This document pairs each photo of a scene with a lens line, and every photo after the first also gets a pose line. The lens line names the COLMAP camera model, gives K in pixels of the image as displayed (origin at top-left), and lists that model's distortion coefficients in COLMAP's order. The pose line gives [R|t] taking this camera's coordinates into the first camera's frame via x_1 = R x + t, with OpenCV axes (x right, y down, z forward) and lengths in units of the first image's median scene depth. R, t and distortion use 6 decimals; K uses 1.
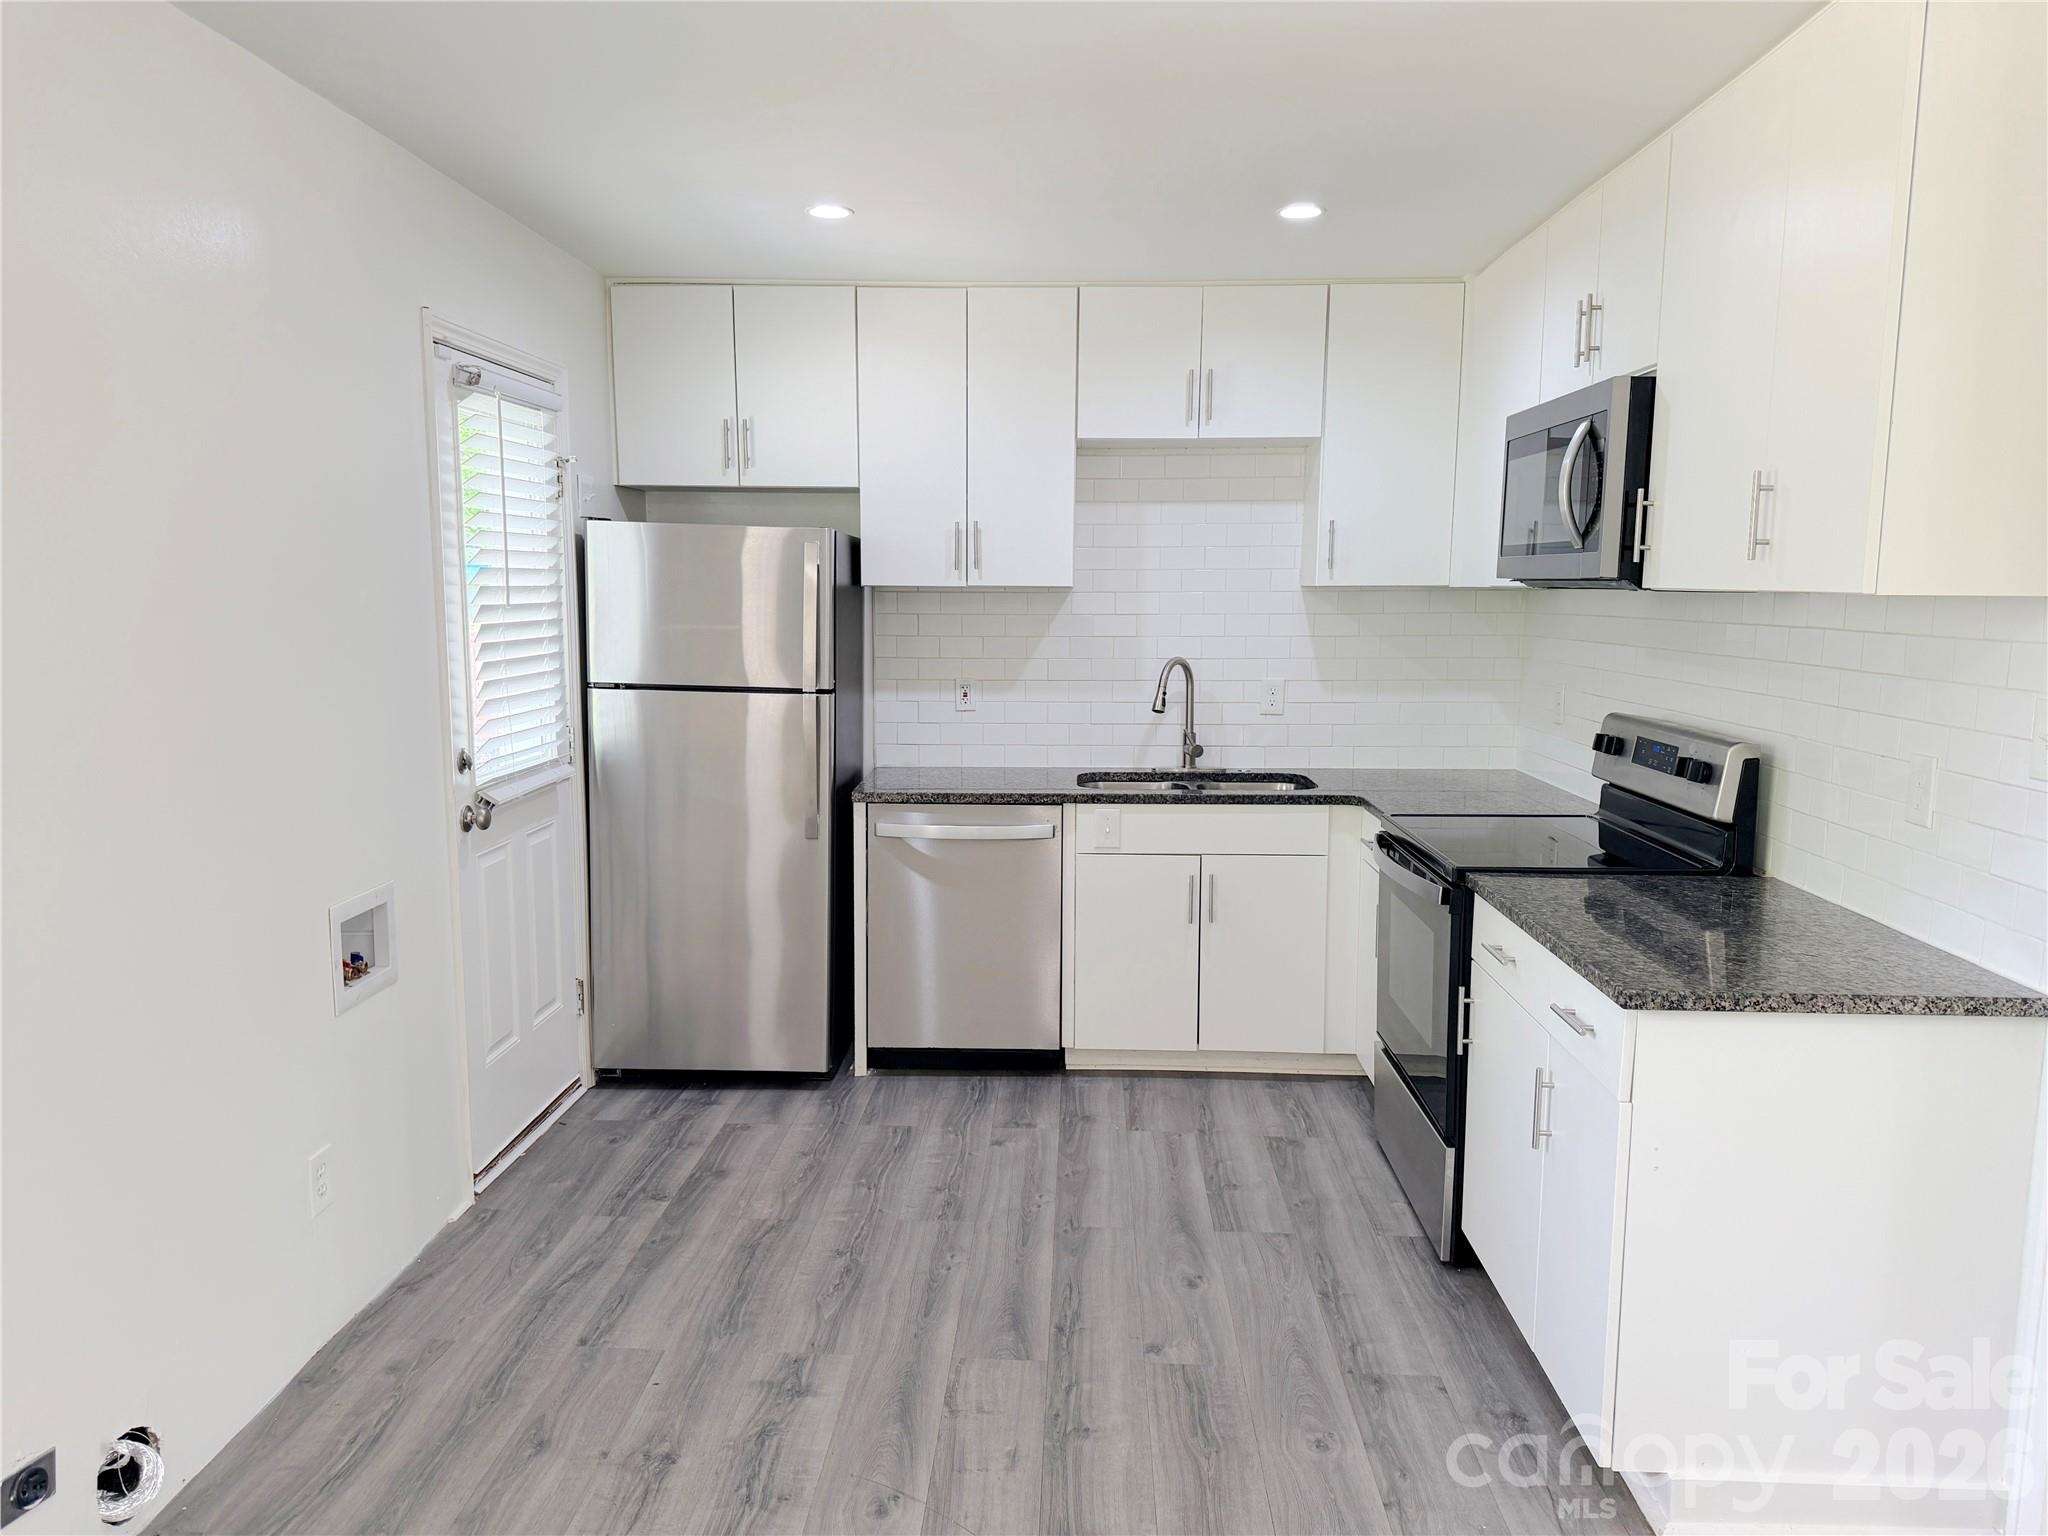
lens RADIAL K [[1432.5, 0, 1019.4], [0, 1432.5, 773.5], [0, 0, 1]] dist [0.113288, -0.161706]
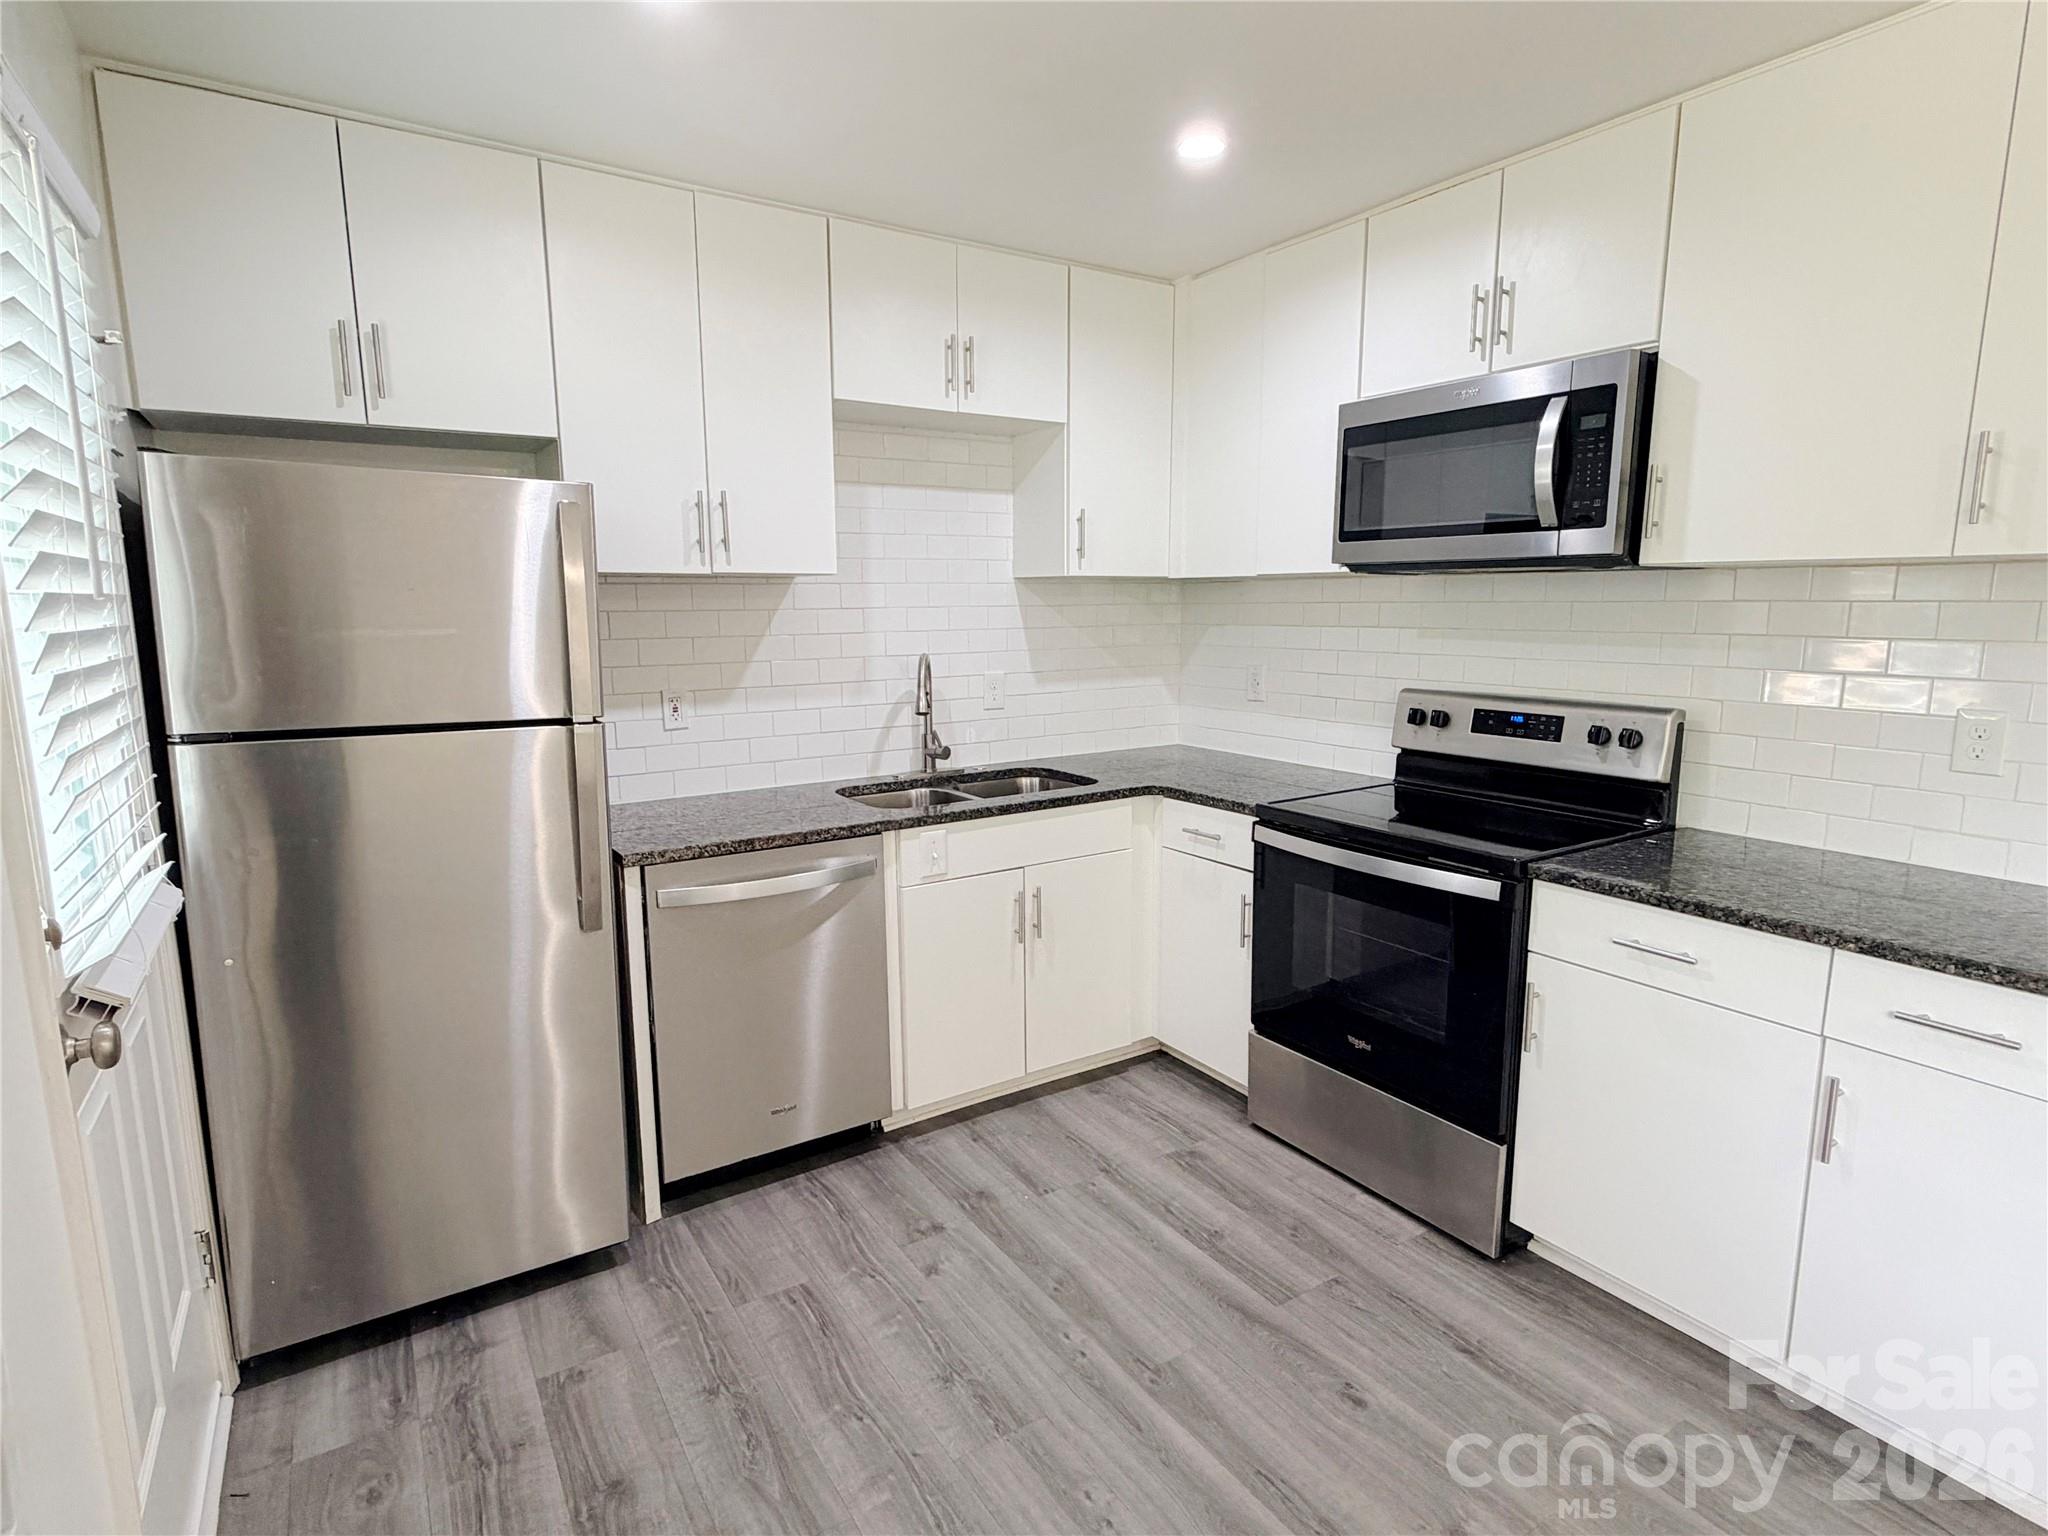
lens RADIAL K [[1063.3, 0, 1024.0], [0, 1063.3, 768.0], [0, 0, 1]] dist [-0.003880, -0.000228]
pose [[0.817394, -0.098846, 0.567535, -0.252462], [0.083814, 0.995092, 0.052600, -0.042084], [-0.569949, 0.004572, 0.821667, 0.440952]]
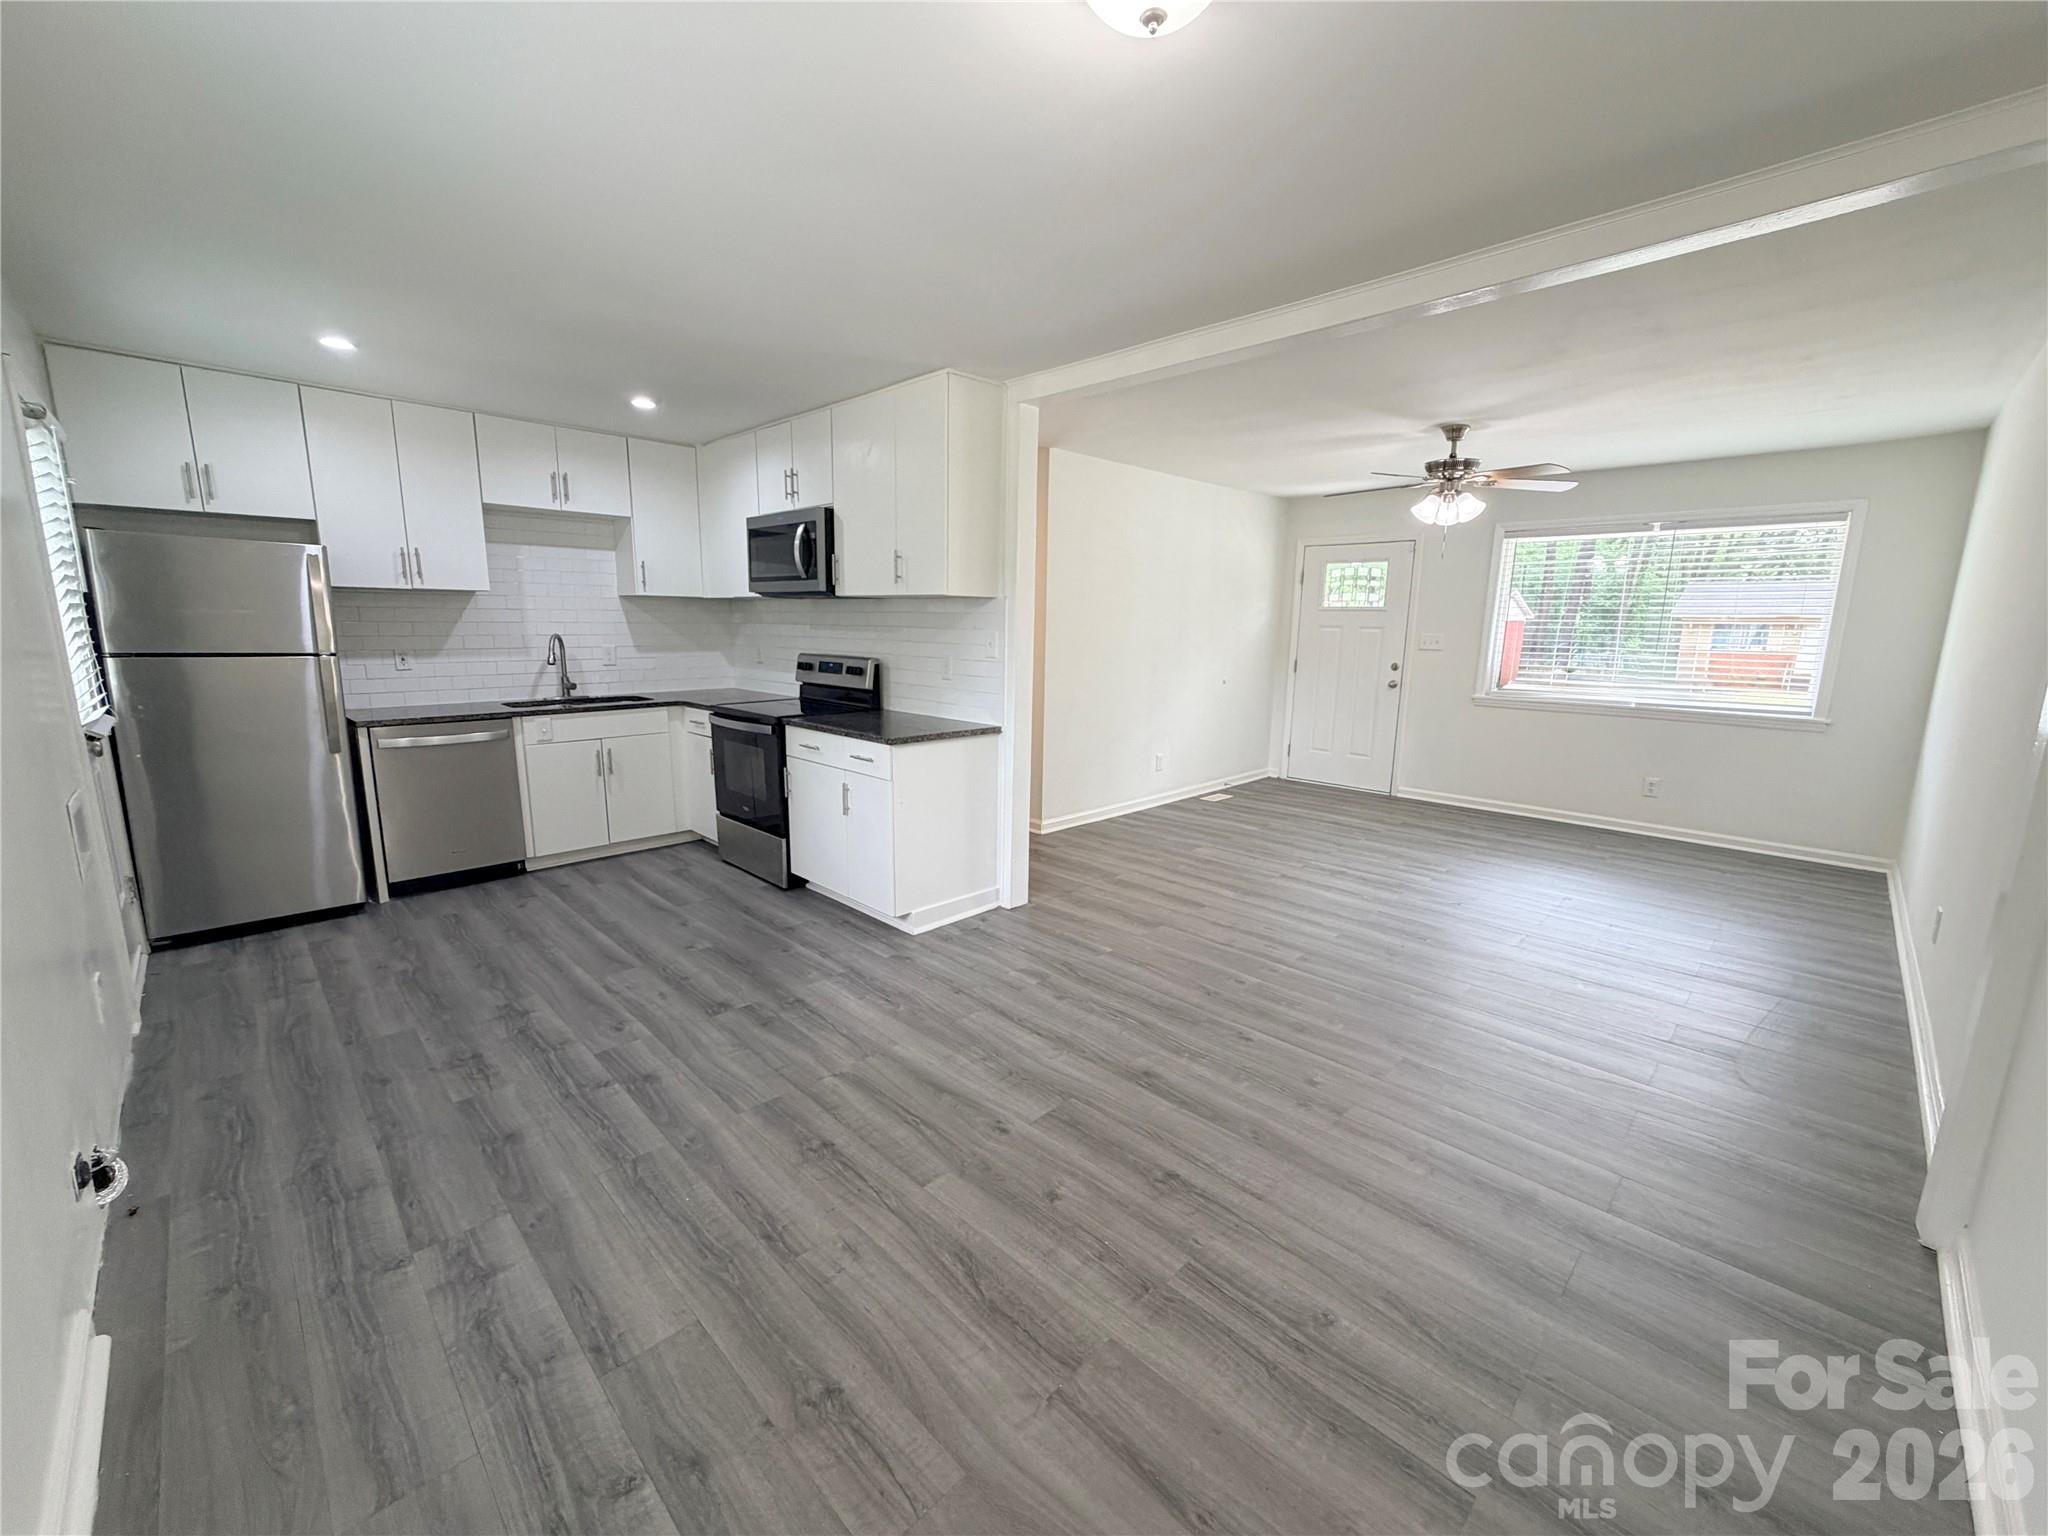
lens RADIAL K [[816.3, 0, 1022.7], [0, 816.3, 768.6], [0, 0, 1]] dist [0.000727, 0.000037]
pose [[0.674829, -0.127246, 0.726921, -0.278144], [0.084773, 0.991868, 0.094926, 0.040811], [-0.733089, -0.002435, 0.680128, -0.119901]]
